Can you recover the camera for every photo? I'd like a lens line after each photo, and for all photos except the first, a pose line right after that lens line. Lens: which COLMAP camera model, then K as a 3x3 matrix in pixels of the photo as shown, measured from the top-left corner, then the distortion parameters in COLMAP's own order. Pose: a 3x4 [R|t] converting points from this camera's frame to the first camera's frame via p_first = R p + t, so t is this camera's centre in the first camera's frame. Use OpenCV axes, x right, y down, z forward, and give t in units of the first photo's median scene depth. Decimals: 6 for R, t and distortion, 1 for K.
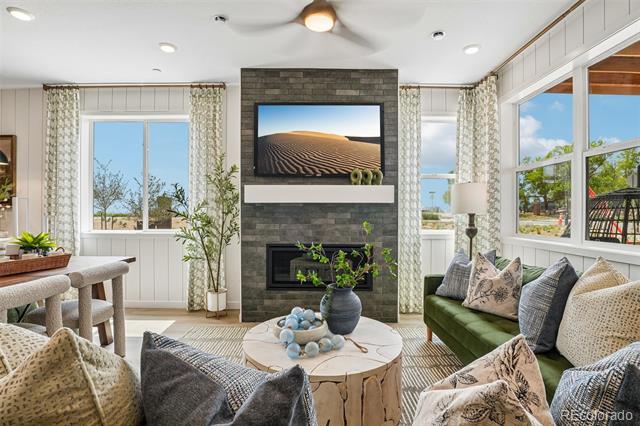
lens RADIAL K [[325.0, 0, 320.3], [0, 325.0, 212.6], [0, 0, 1]] dist [-0.014307, 0.001839]
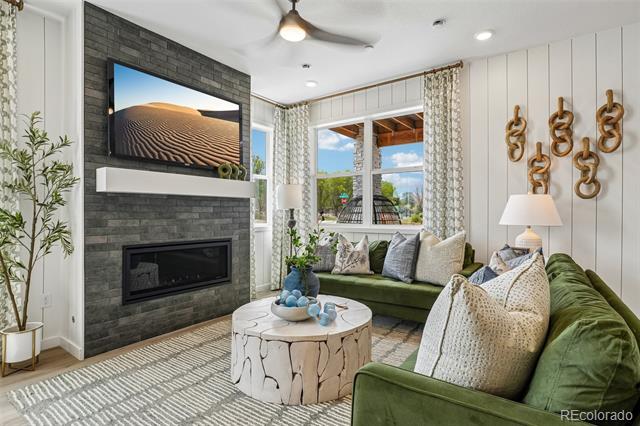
lens RADIAL K [[325.0, 0, 333.4], [0, 325.0, 212.4], [0, 0, 1]] dist [-0.014307, 0.001839]
pose [[0.571334, -0.002318, 0.820714, -0.507442], [0.000609, 0.999997, 0.002400, 0.015665], [-0.820717, -0.000872, 0.571334, 0.149288]]
